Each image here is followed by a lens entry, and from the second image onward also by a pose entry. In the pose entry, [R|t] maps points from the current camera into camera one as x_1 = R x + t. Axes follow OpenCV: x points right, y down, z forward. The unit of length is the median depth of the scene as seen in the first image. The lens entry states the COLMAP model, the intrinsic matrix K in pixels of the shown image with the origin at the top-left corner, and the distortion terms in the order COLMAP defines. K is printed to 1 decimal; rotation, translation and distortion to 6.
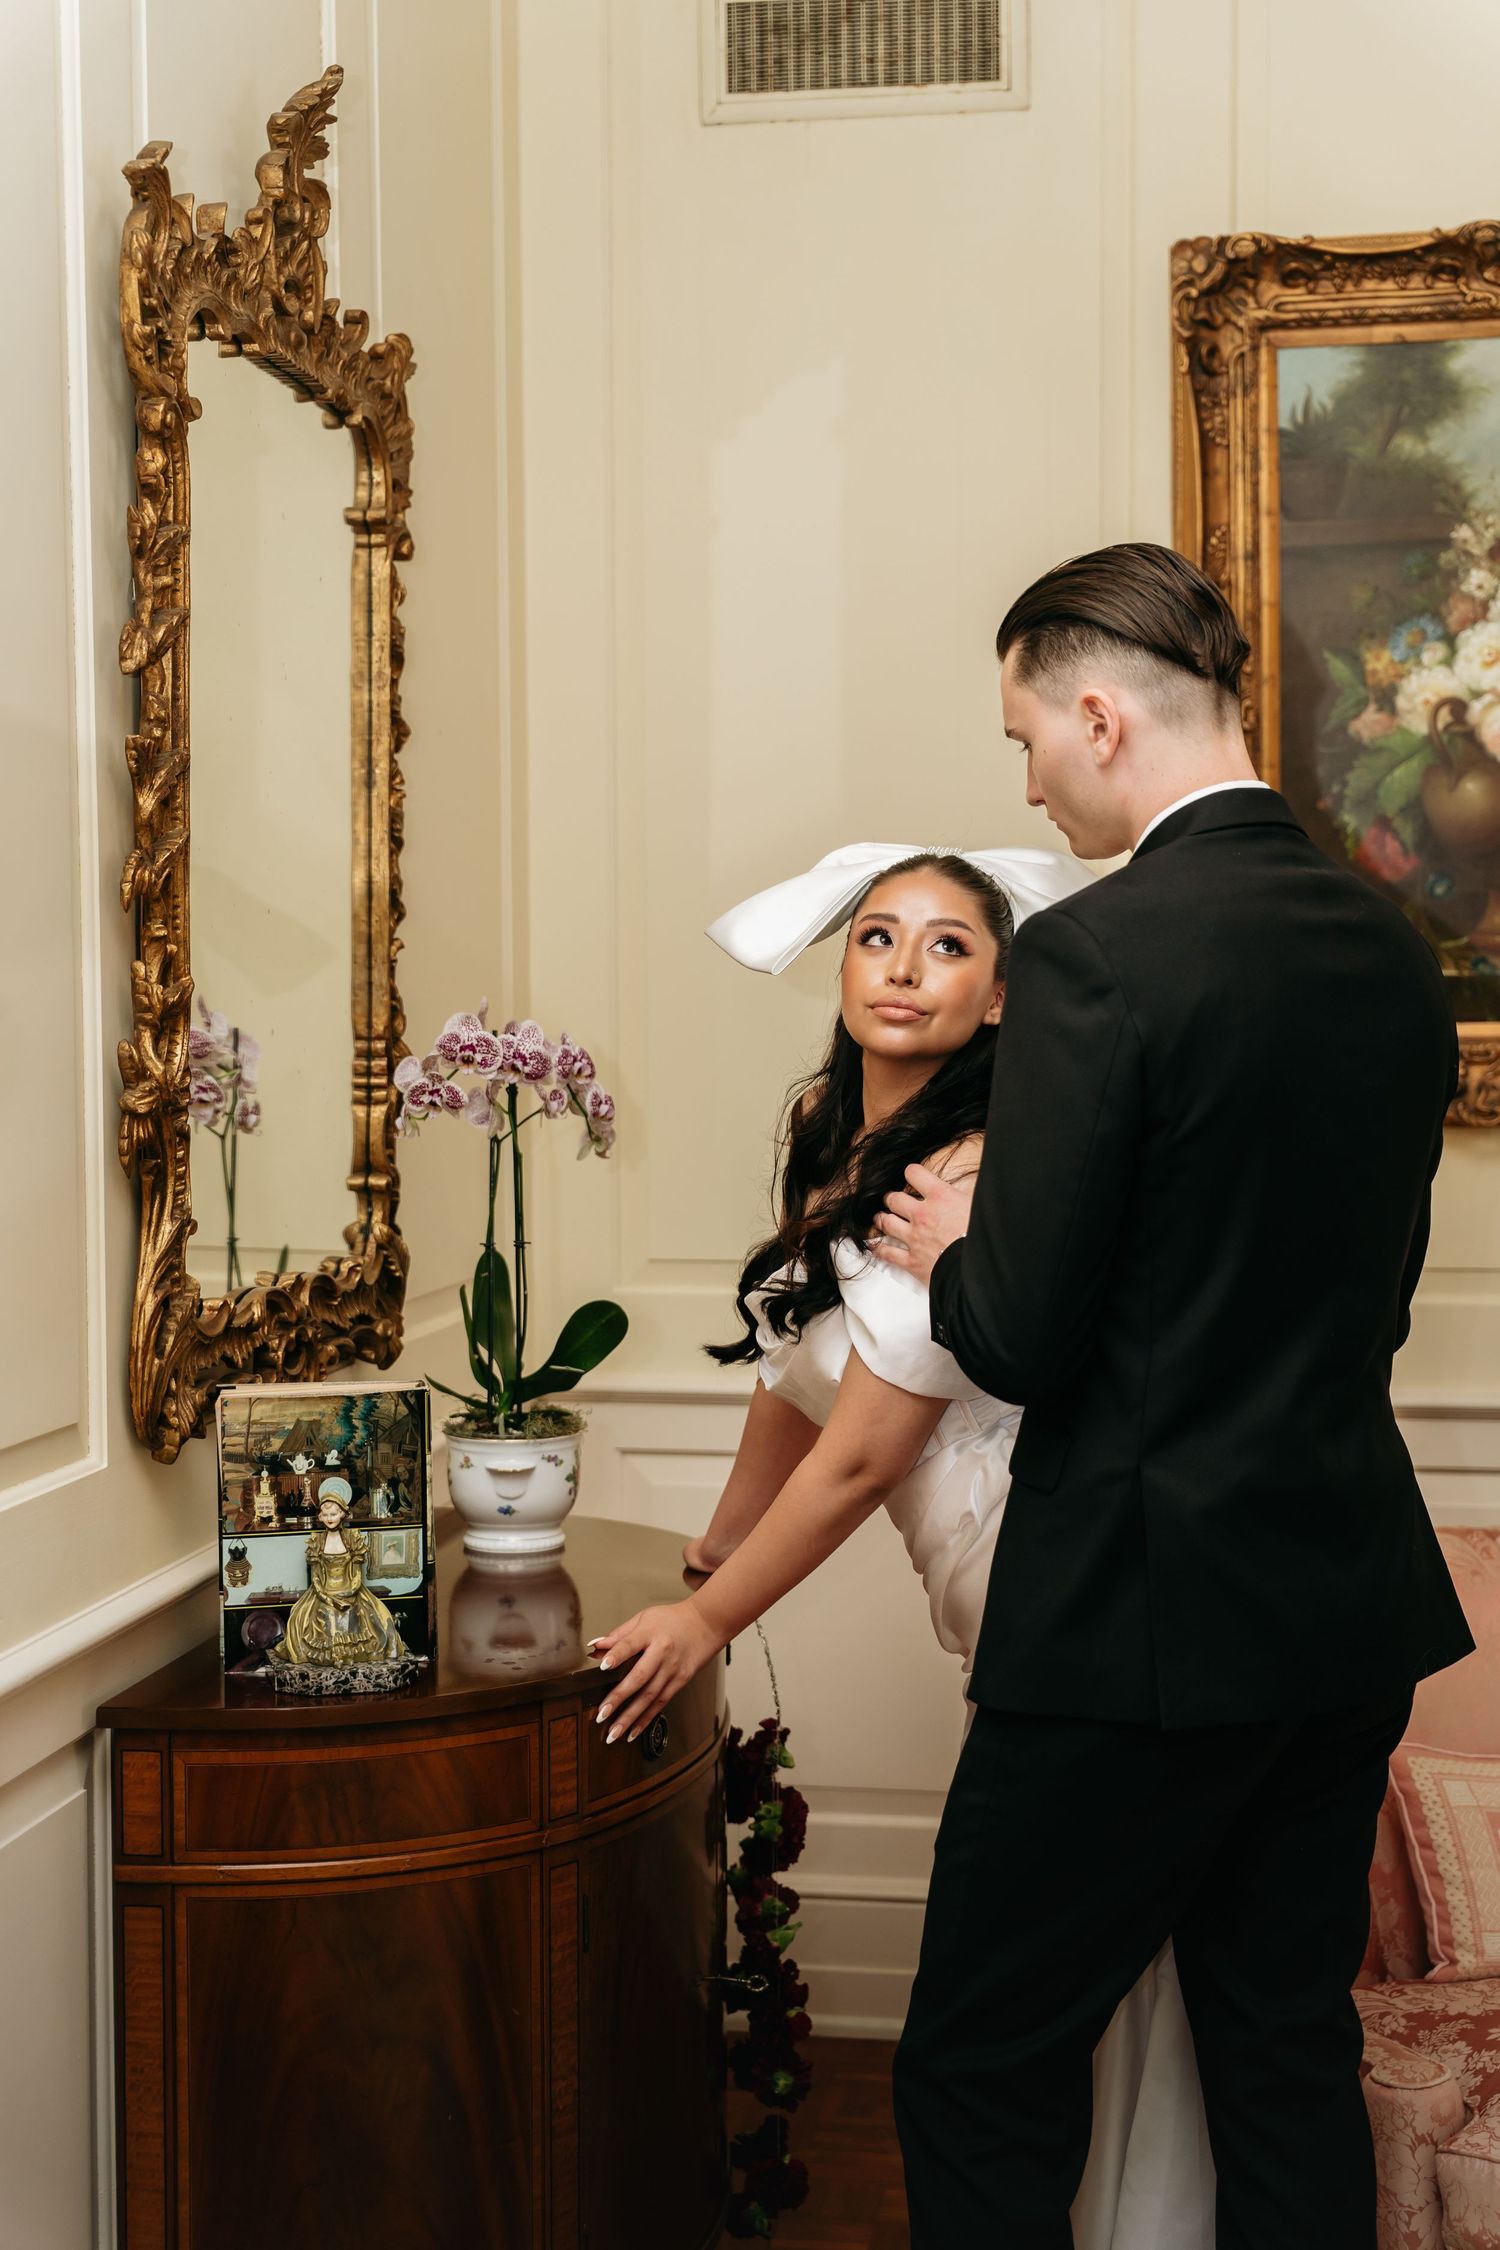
lens RADIAL K [[3055.7, 0, 750.2], [0, 3055.7, 1127.0], [0, 0, 1]] dist [0.048393, 0.000000]
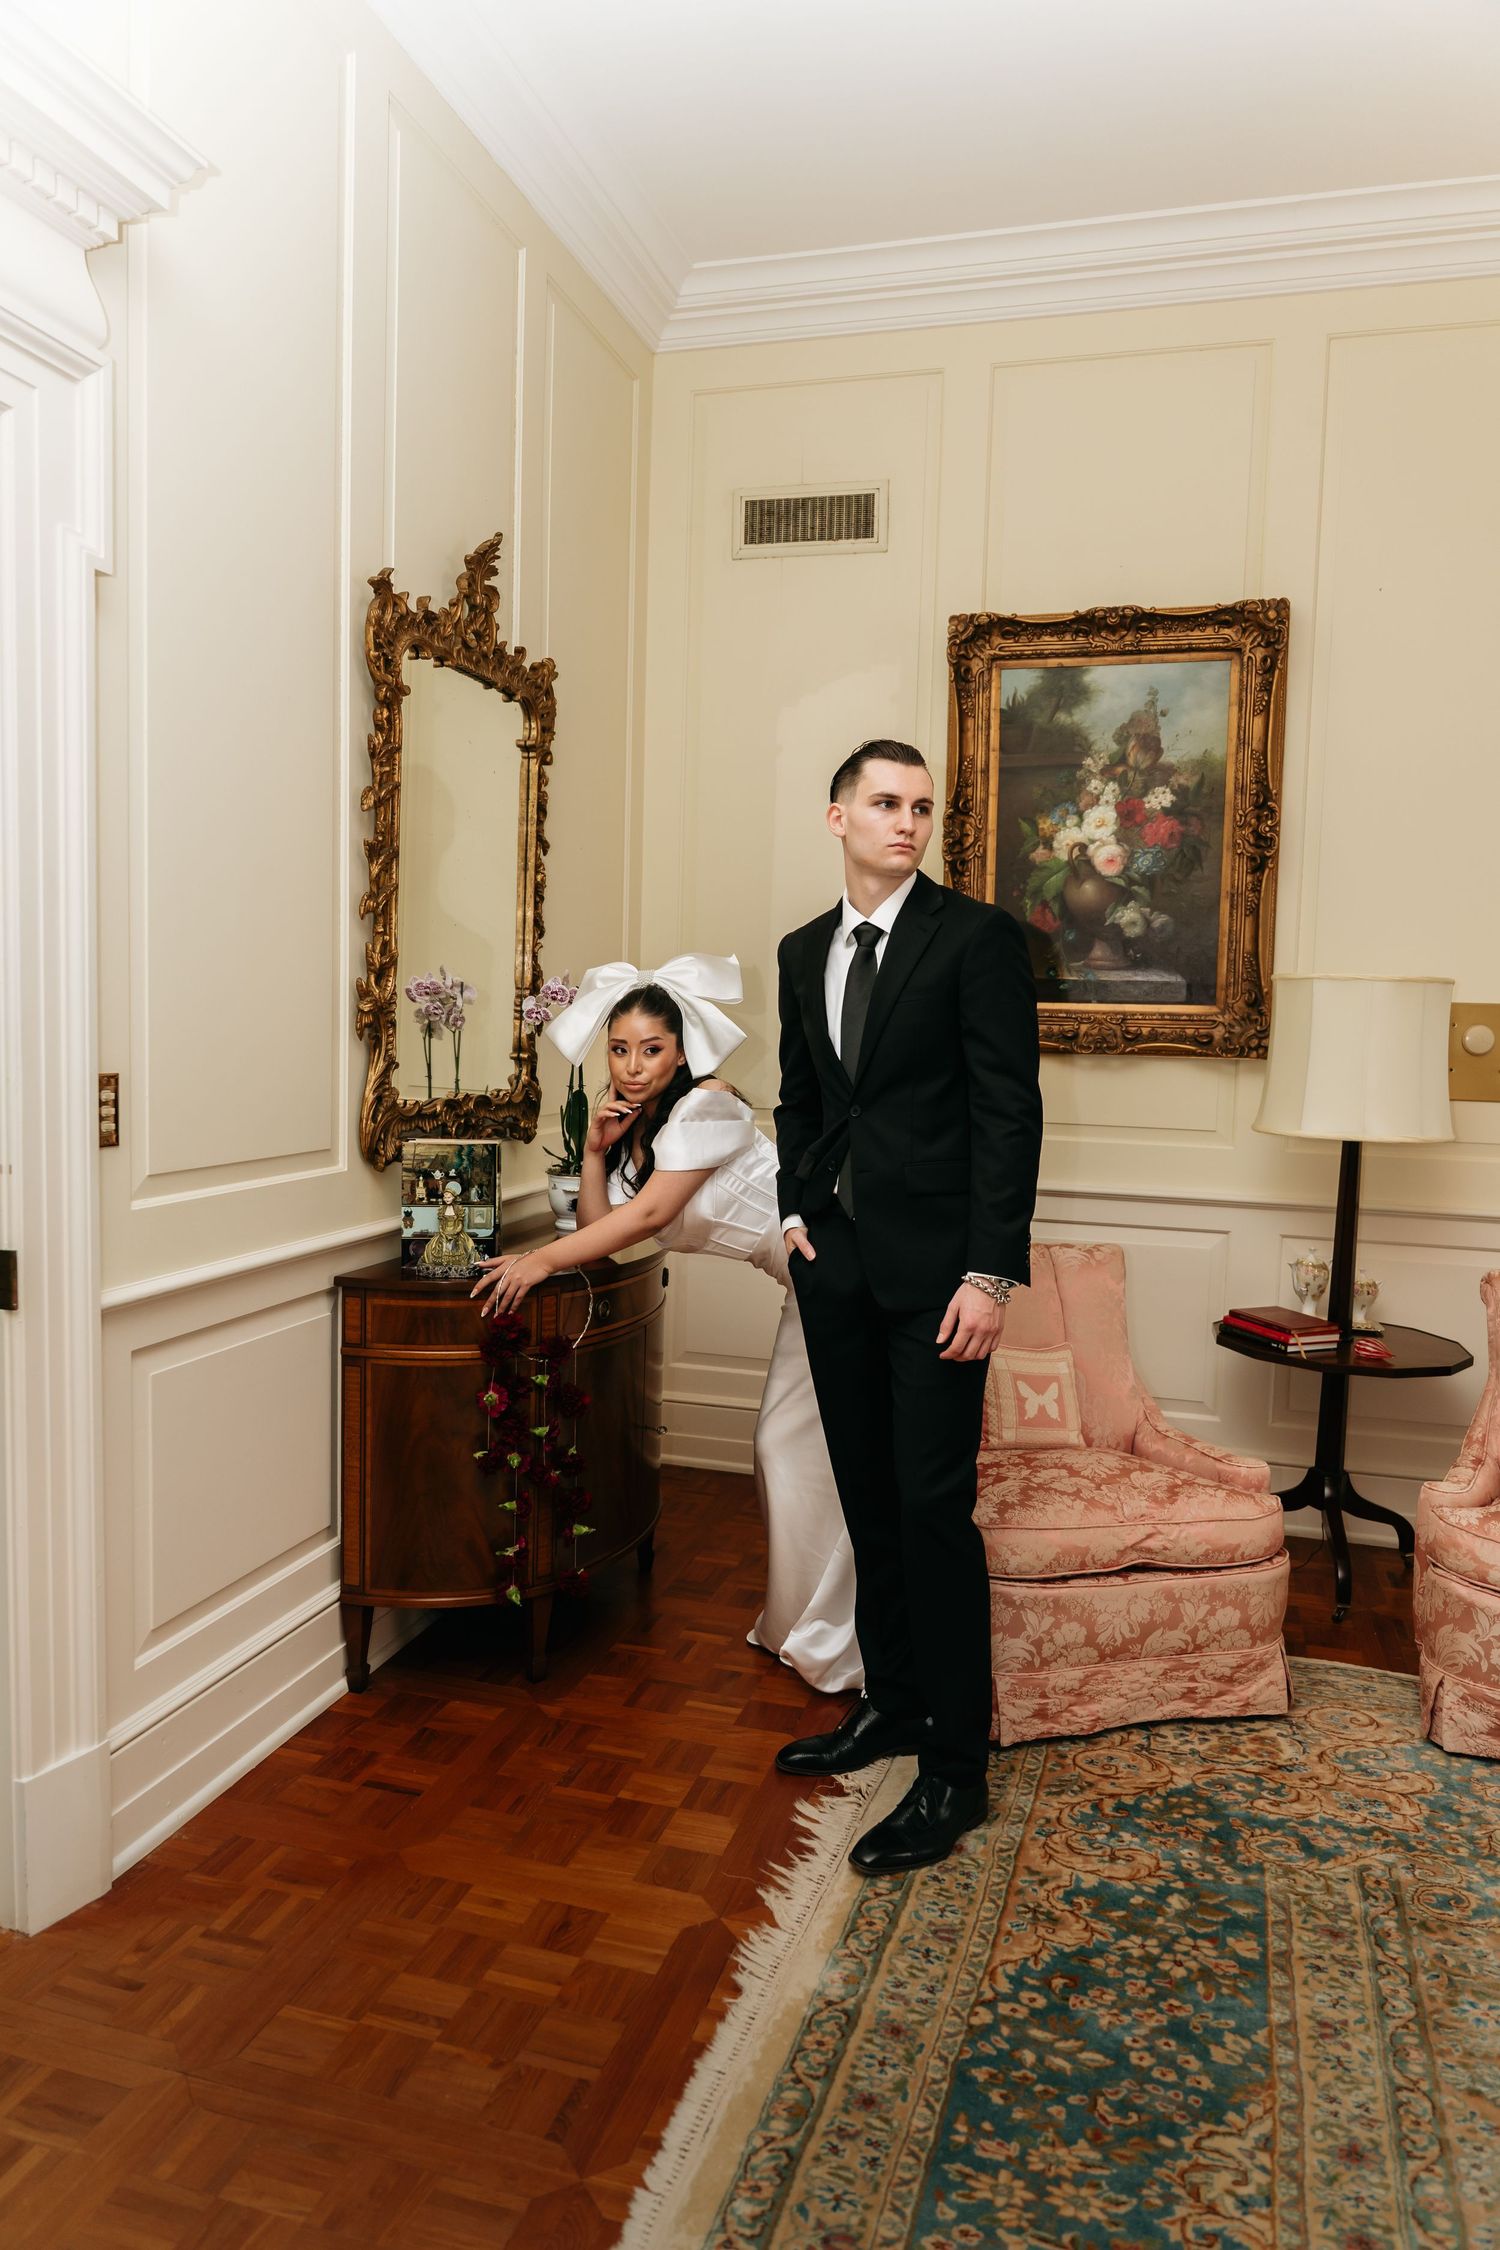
lens RADIAL K [[1543.3, 0, 751.2], [0, 1543.3, 1121.2], [0, 0, 1]] dist [0.001367, 0.001440]
pose [[0.991497, 0.042246, -0.123079, 0.173305], [-0.038282, 0.998675, 0.034395, 0.020712], [0.124368, -0.029390, 0.991801, -0.056341]]
